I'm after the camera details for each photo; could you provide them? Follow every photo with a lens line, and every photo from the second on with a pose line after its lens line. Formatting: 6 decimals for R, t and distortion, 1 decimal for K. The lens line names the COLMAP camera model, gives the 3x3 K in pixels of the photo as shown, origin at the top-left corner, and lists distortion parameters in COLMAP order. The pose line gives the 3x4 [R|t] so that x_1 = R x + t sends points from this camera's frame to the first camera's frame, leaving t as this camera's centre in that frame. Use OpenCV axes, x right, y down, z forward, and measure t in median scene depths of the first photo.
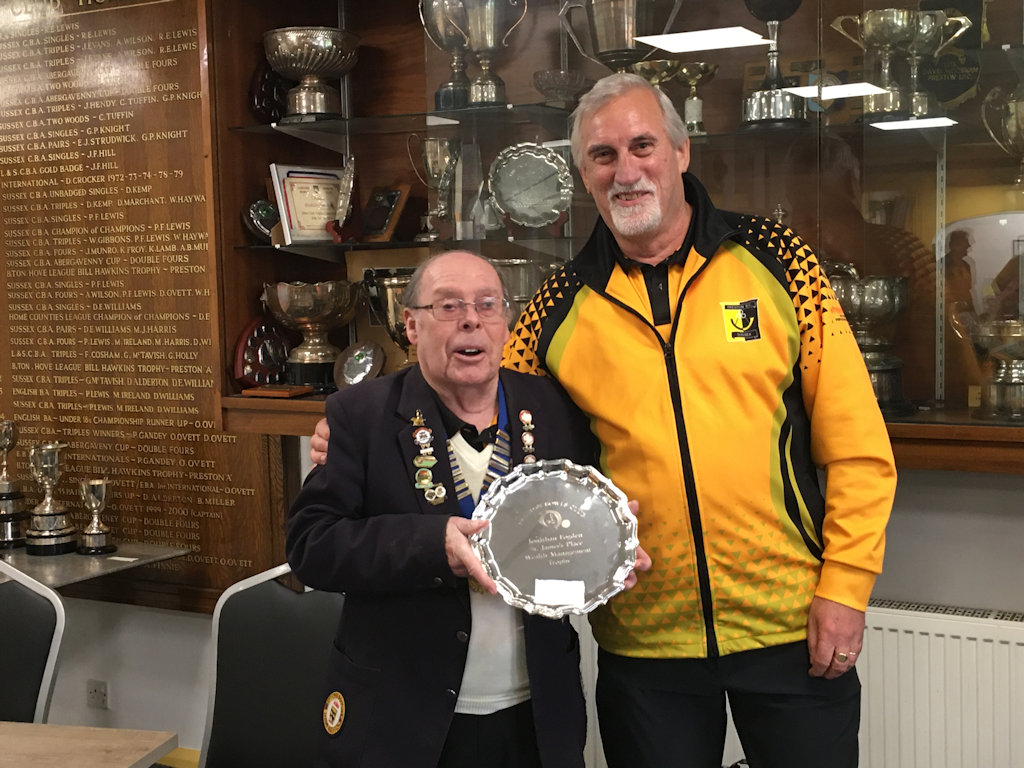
lens RADIAL K [[1375.2, 0, 521.2], [0, 1375.2, 357.0], [0, 0, 1]] dist [0.068668, -0.036103]
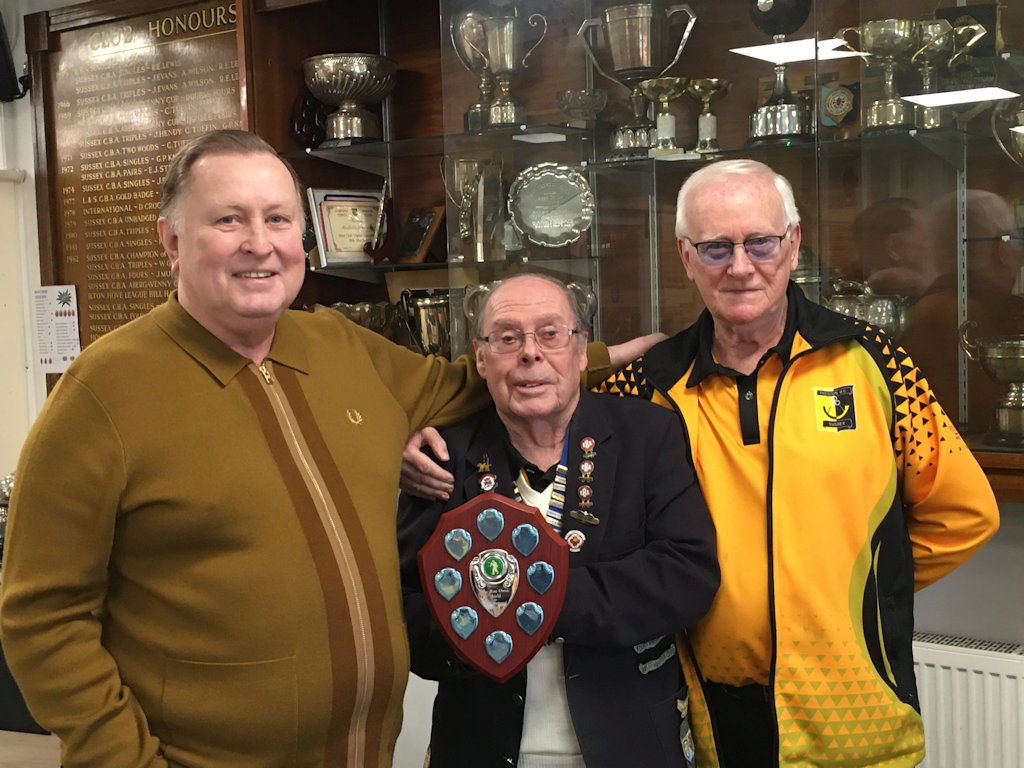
lens RADIAL K [[1379.6, 0, 510.9], [0, 1379.6, 356.1], [0, 0, 1]] dist [0.060587, -0.000521]
pose [[0.991206, -0.001884, -0.132312, 0.092656], [0.000645, 0.999956, -0.009406, -0.005116], [0.132324, 0.009238, 0.991163, 0.004537]]
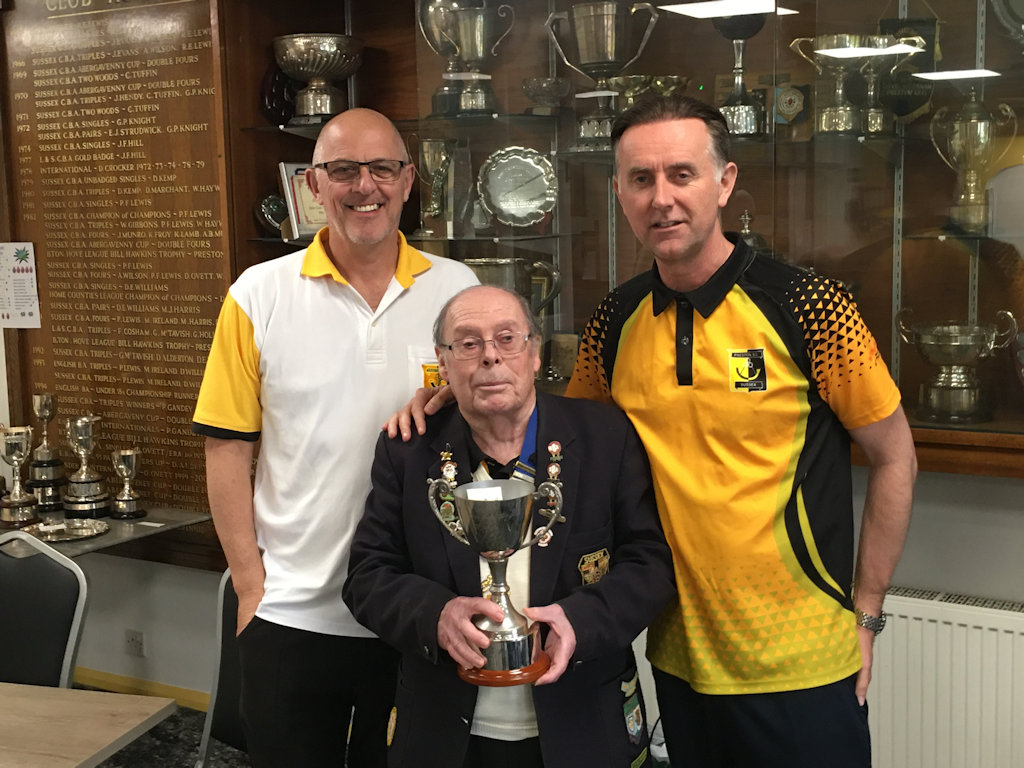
lens RADIAL K [[1384.7, 0, 510.3], [0, 1384.7, 359.3], [0, 0, 1]] dist [0.053057, 0.029011]
pose [[0.998460, 0.006857, -0.055055, 0.051148], [-0.003971, 0.998620, 0.052366, -0.040237], [0.055338, -0.052066, 0.997109, -0.063207]]
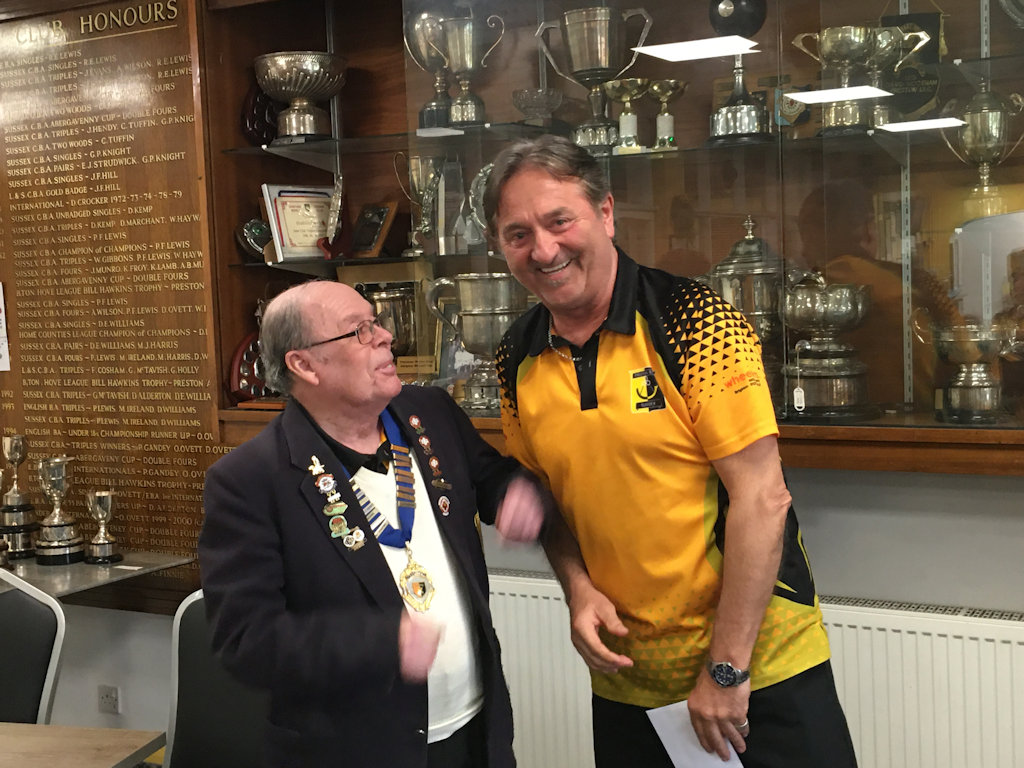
lens RADIAL K [[1379.6, 0, 510.9], [0, 1379.6, 356.1], [0, 0, 1]] dist [0.060587, -0.000521]
pose [[0.999512, -0.015551, -0.027100, 0.027850], [0.015435, 0.999871, -0.004489, -0.003014], [0.027166, 0.004069, 0.999623, -0.029019]]
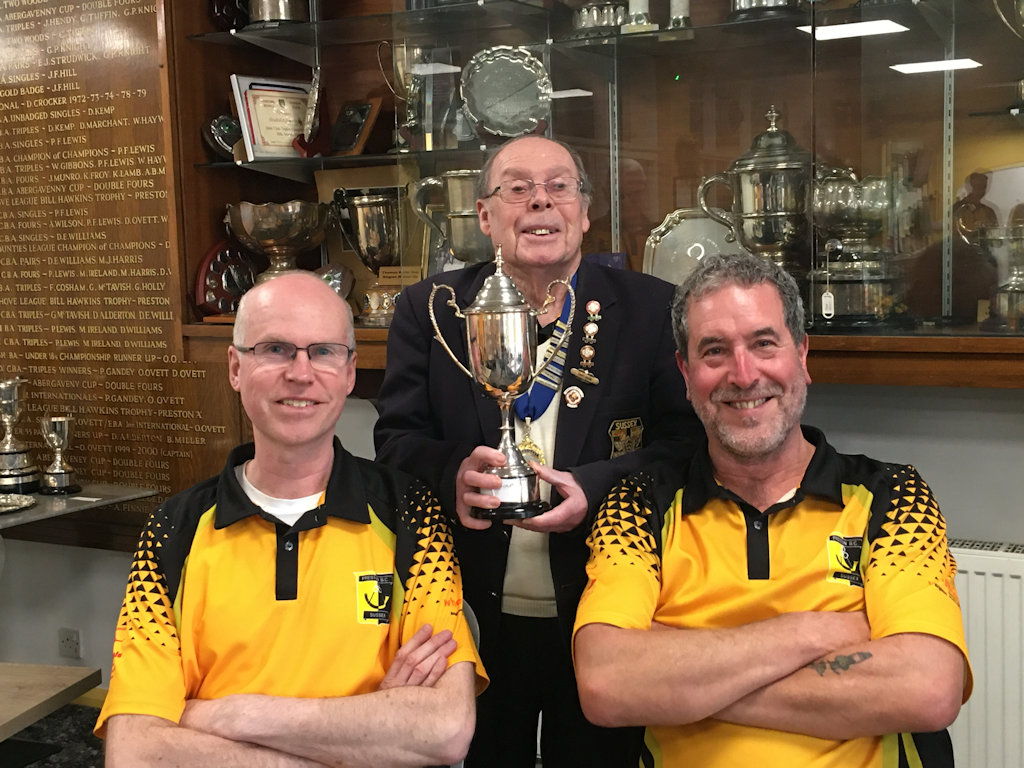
lens RADIAL K [[1375.2, 0, 521.2], [0, 1375.2, 357.0], [0, 0, 1]] dist [0.068668, -0.036103]
pose [[0.999816, -0.004667, -0.018617, 0.028082], [0.005094, 0.999724, 0.022920, 0.027508], [0.018505, -0.023011, 0.999564, 0.056778]]
